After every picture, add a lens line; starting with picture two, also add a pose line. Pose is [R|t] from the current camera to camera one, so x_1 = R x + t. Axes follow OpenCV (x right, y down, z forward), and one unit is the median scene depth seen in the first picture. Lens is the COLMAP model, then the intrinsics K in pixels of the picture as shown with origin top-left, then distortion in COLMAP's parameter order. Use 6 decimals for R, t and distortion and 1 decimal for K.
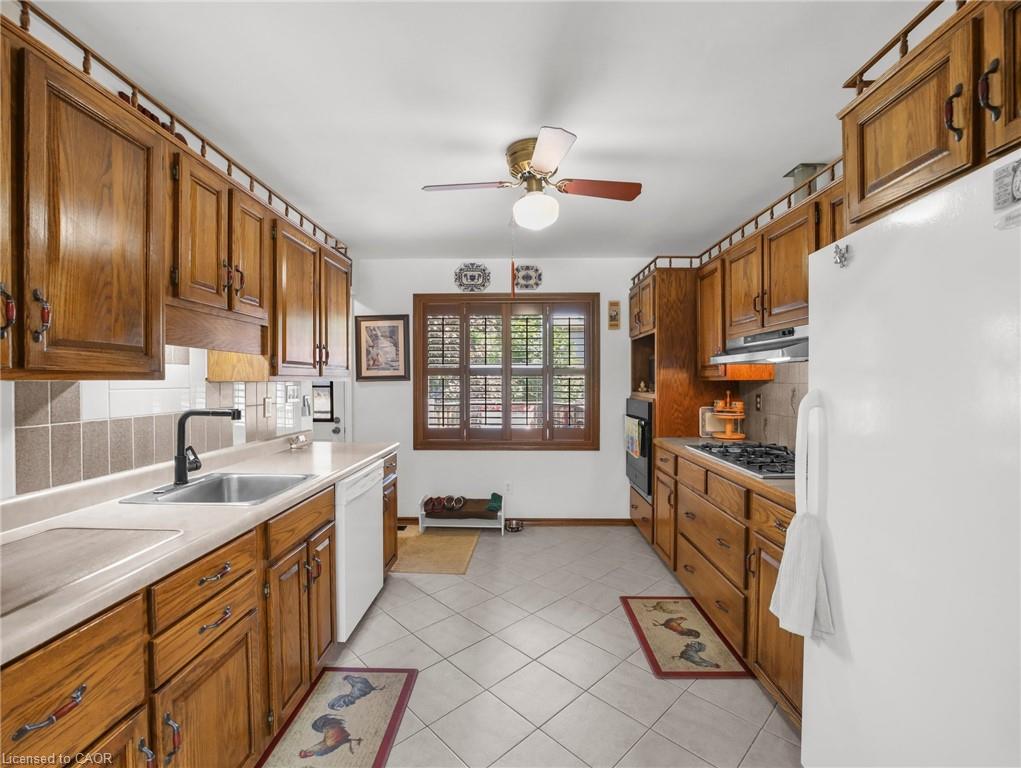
lens RADIAL K [[460.4, 0, 517.4], [0, 460.4, 385.9], [0, 0, 1]] dist [-0.035699, 0.005509]
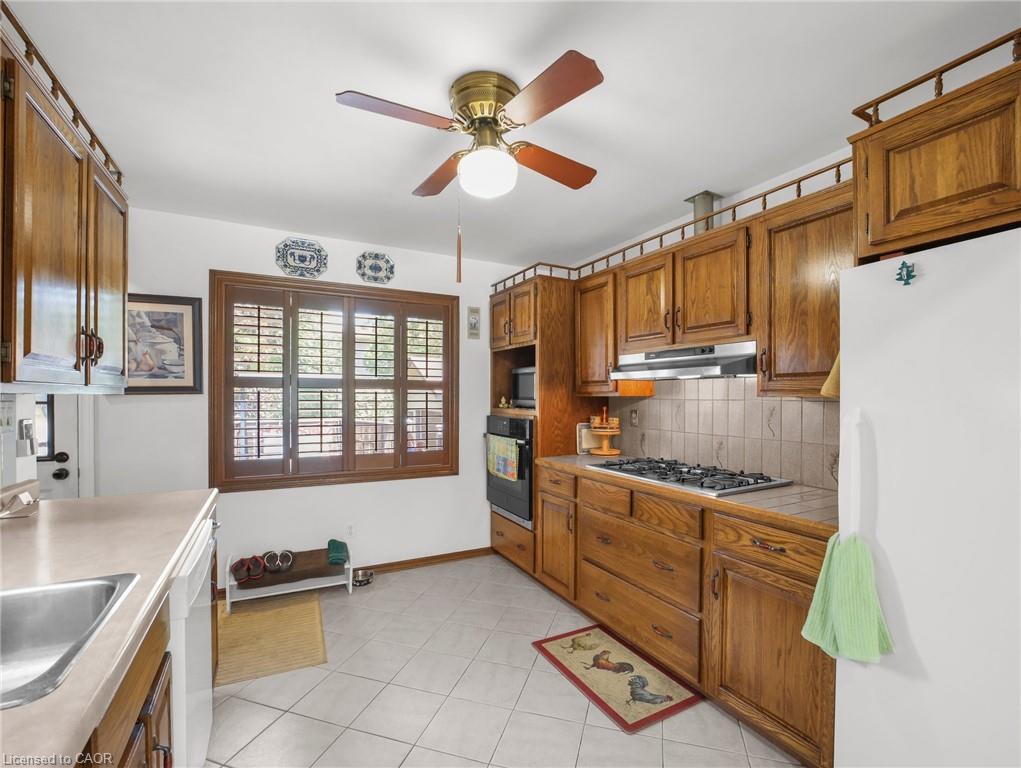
lens RADIAL K [[460.4, 0, 520.7], [0, 460.4, 399.8], [0, 0, 1]] dist [-0.035699, 0.005509]
pose [[0.868775, 0.001990, 0.495203, -0.183984], [-0.000936, 0.999997, -0.002377, -0.001918], [-0.495206, 0.001602, 0.868774, 0.202323]]
